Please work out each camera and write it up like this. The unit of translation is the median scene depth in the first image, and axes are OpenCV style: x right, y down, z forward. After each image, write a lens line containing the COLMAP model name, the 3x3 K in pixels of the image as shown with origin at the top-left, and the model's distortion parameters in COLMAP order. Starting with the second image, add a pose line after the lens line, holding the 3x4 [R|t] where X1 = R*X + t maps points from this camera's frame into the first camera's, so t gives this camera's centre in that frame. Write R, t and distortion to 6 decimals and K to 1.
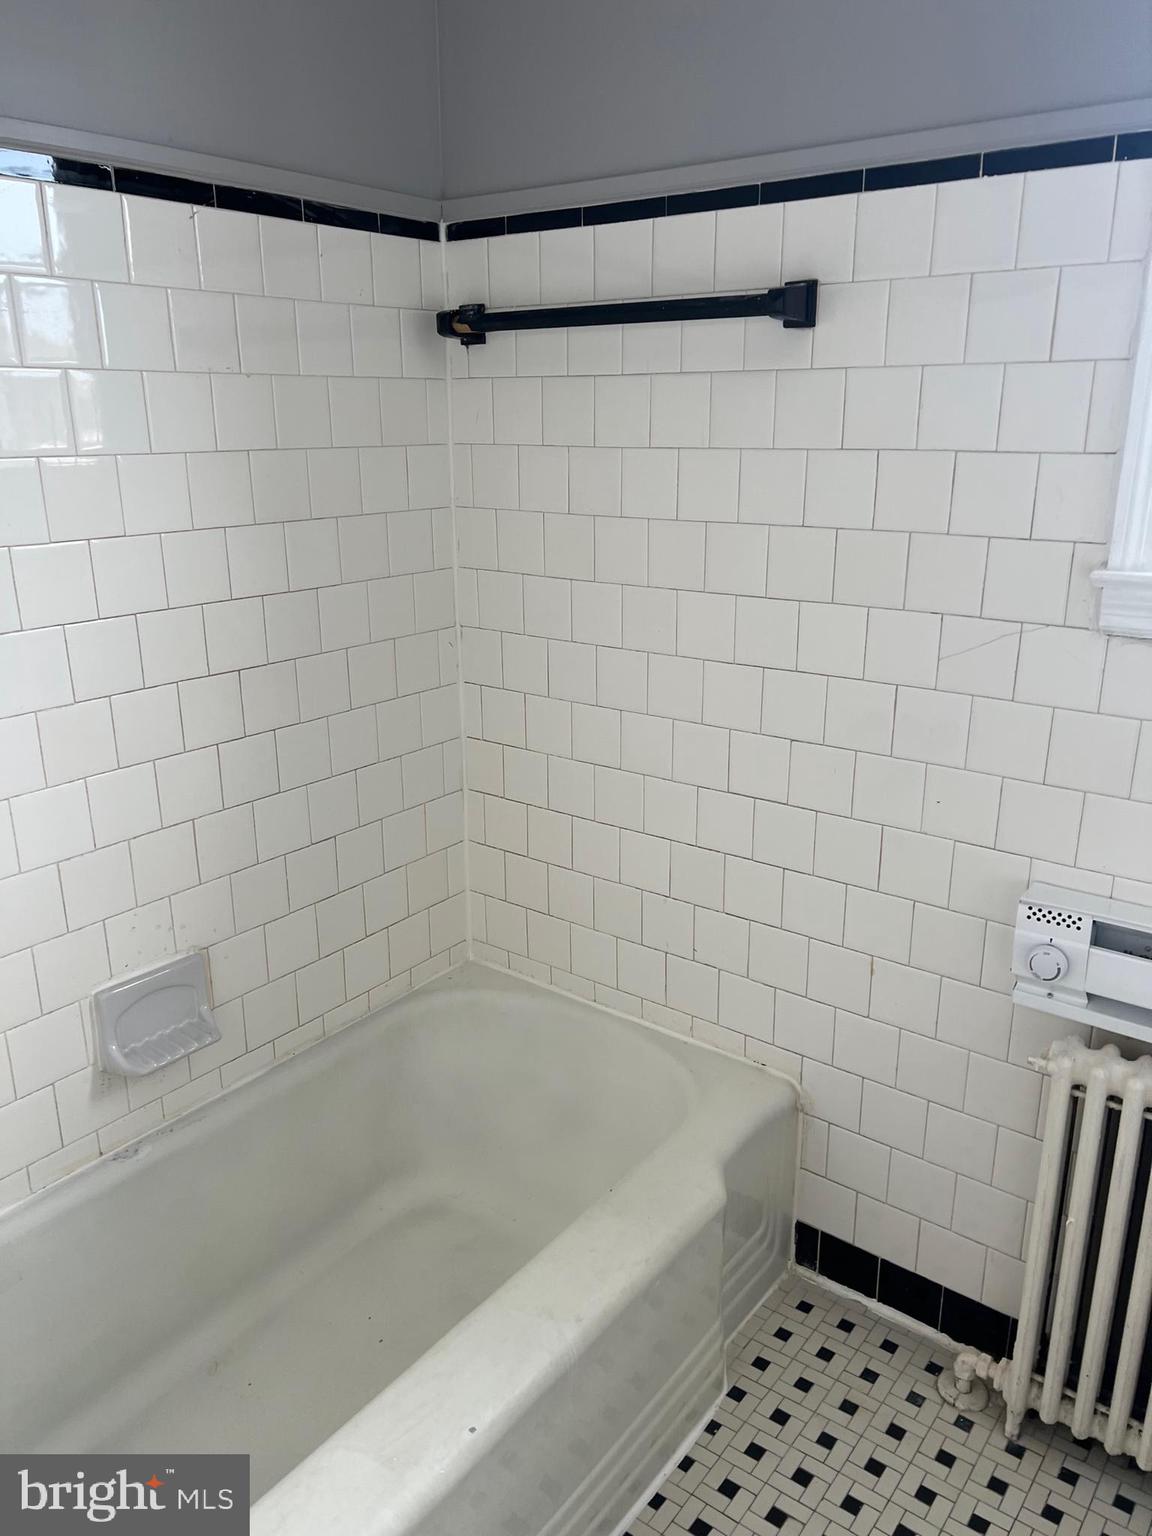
lens RADIAL K [[1160.6, 0, 589.0], [0, 1160.6, 766.3], [0, 0, 1]] dist [-0.001739, -0.003697]
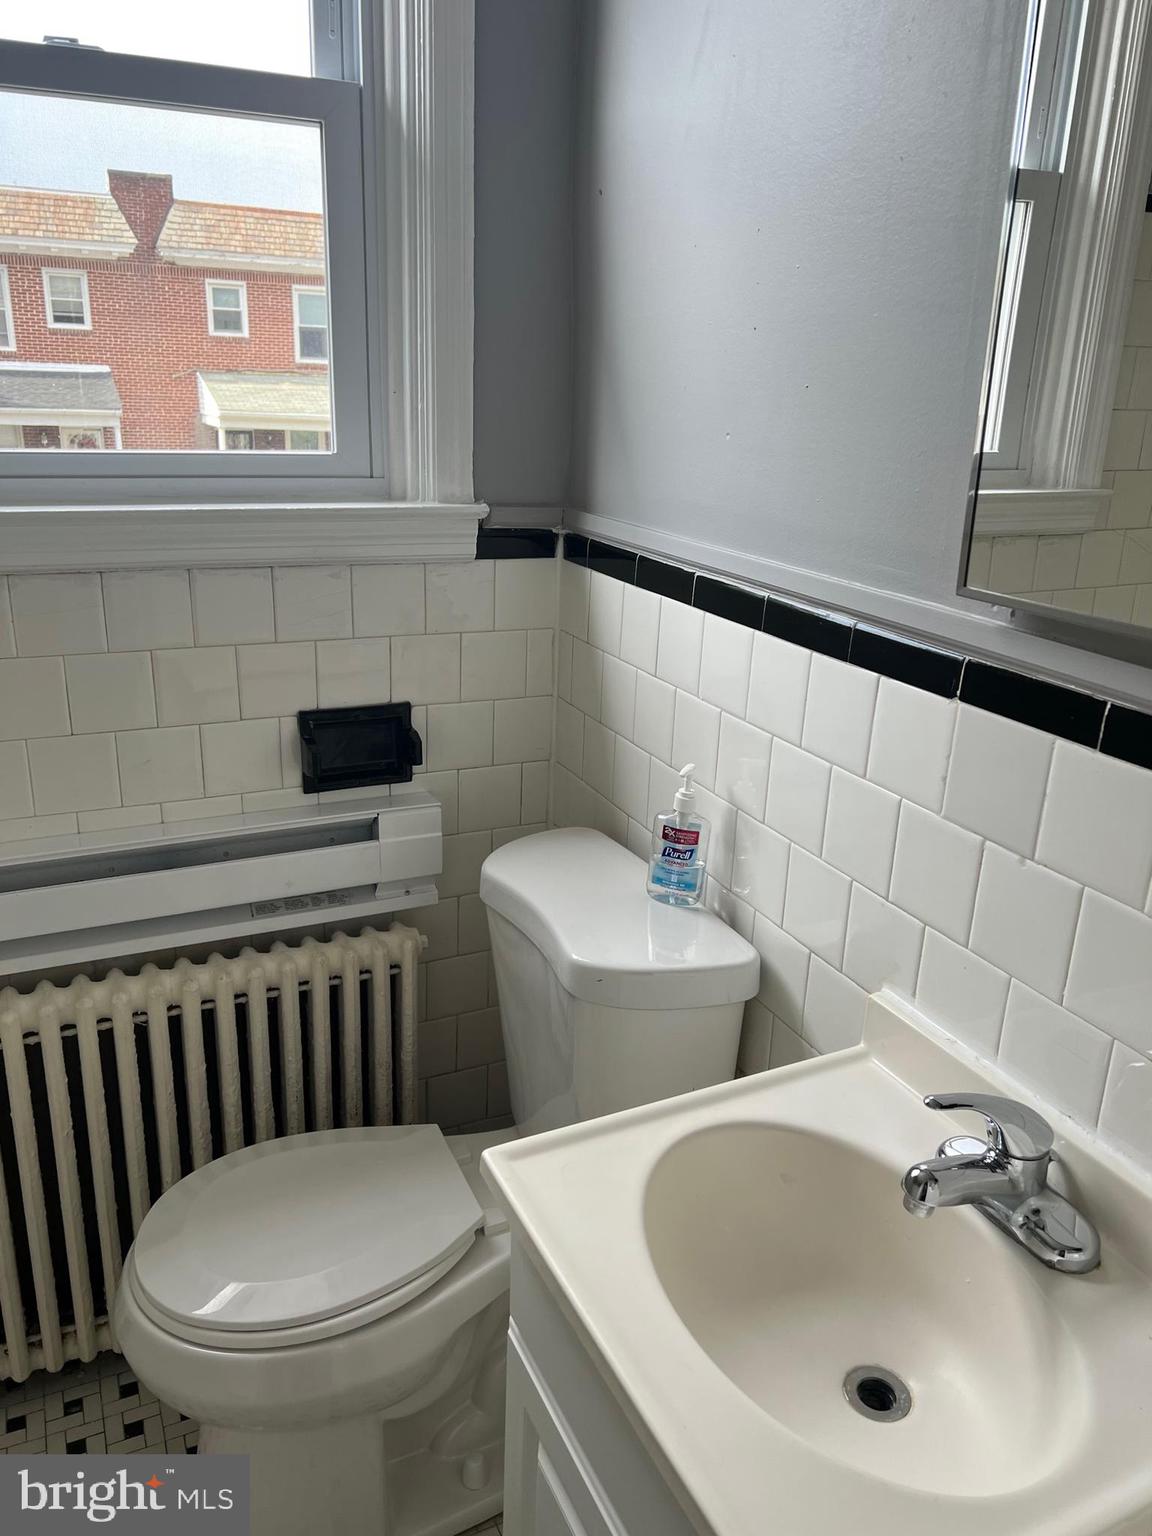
lens RADIAL K [[1160.6, 0, 589.0], [0, 1160.6, 766.3], [0, 0, 1]] dist [-0.001739, -0.003697]
pose [[0.454946, -0.266290, 0.849773, -0.113211], [0.208307, 0.959593, 0.189181, -0.022182], [-0.865813, 0.090947, 0.492033, 0.084743]]
